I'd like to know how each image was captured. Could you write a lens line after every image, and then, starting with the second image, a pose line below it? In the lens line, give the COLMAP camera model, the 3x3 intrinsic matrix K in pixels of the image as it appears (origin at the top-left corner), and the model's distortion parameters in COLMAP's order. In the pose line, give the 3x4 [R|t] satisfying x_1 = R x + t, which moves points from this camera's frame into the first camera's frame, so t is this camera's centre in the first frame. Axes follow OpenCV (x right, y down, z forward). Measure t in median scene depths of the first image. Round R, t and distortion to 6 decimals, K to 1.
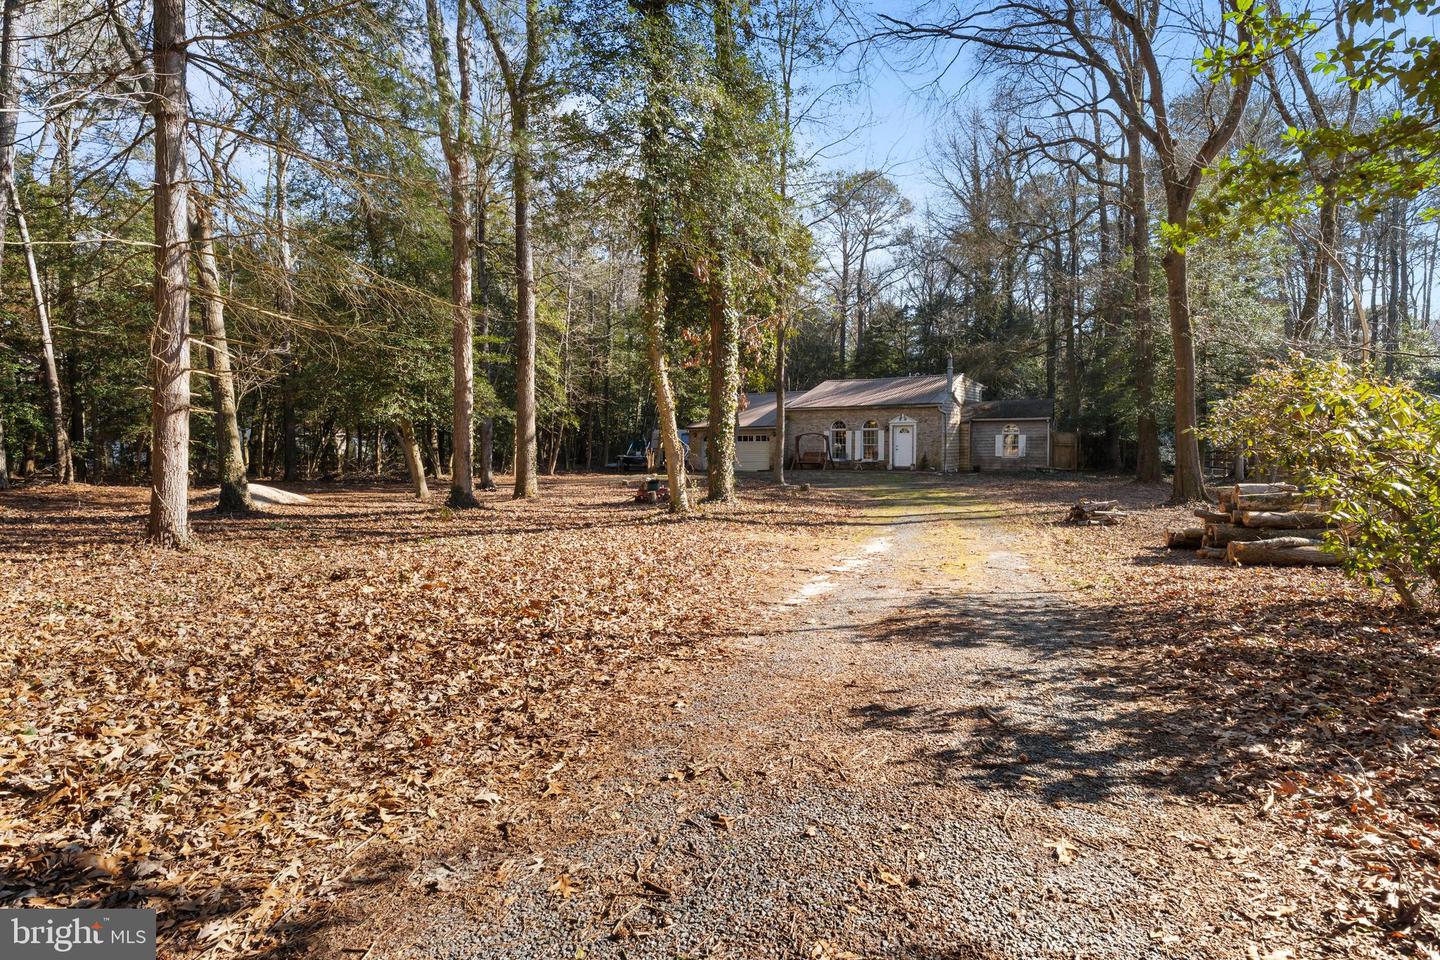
lens RADIAL K [[716.4, 0, 720.0], [0, 716.4, 480.0], [0, 0, 1]] dist [0.000814, 0.000025]
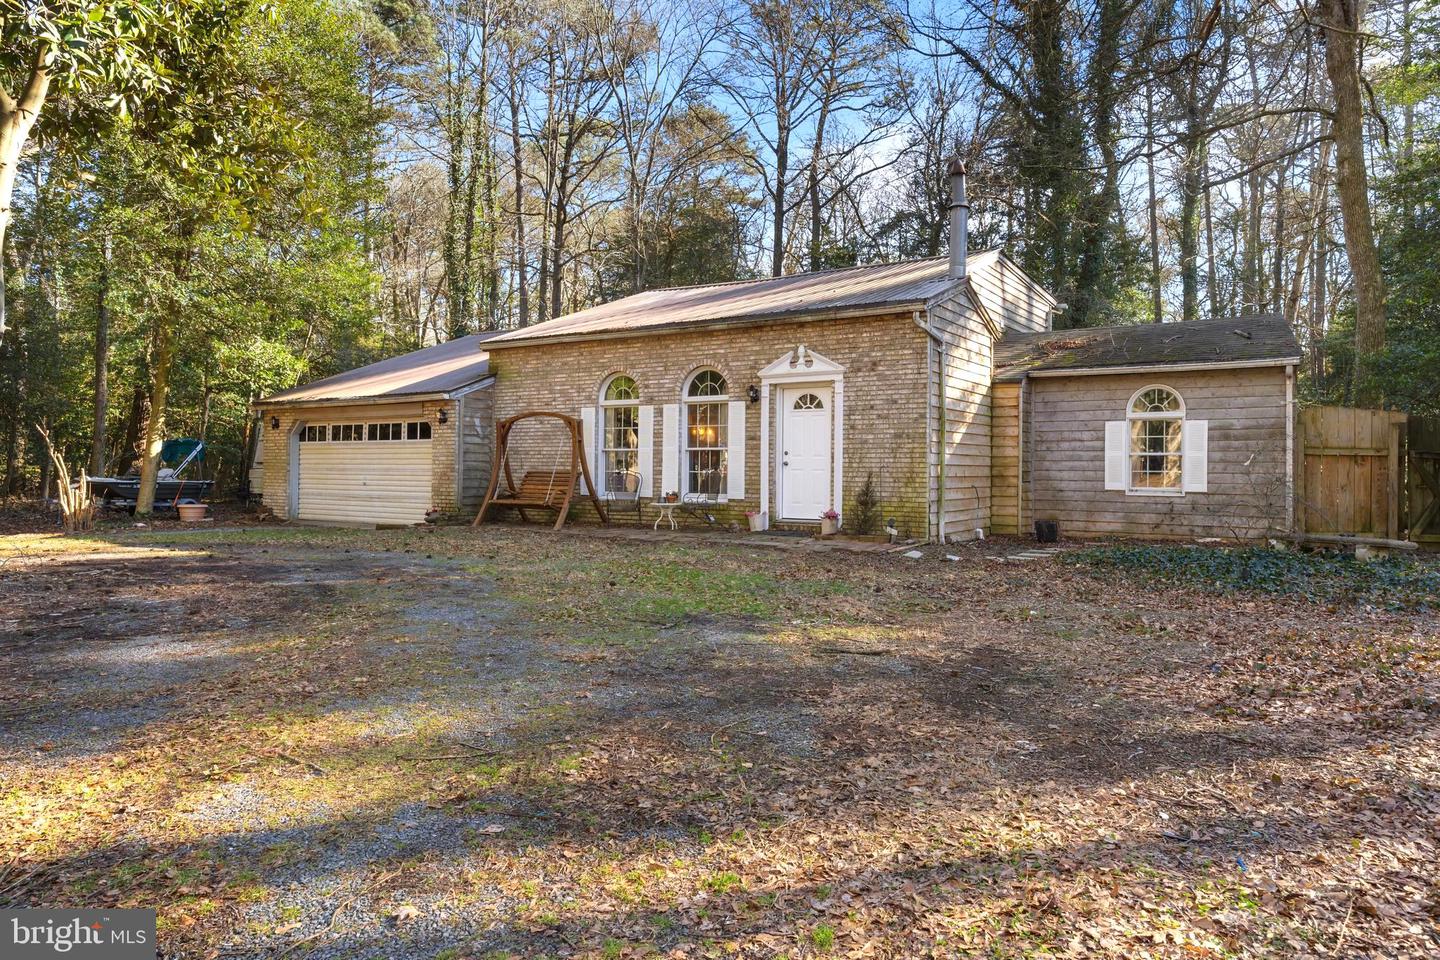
lens RADIAL K [[947.6, 0, 720.0], [0, 947.6, 480.0], [0, 0, 1]] dist [-0.002105, -0.000470]
pose [[0.999234, 0.010775, 0.037615, 0.200586], [-0.009276, 0.999165, -0.039802, -0.019239], [-0.038013, 0.039422, 0.998499, 0.589919]]
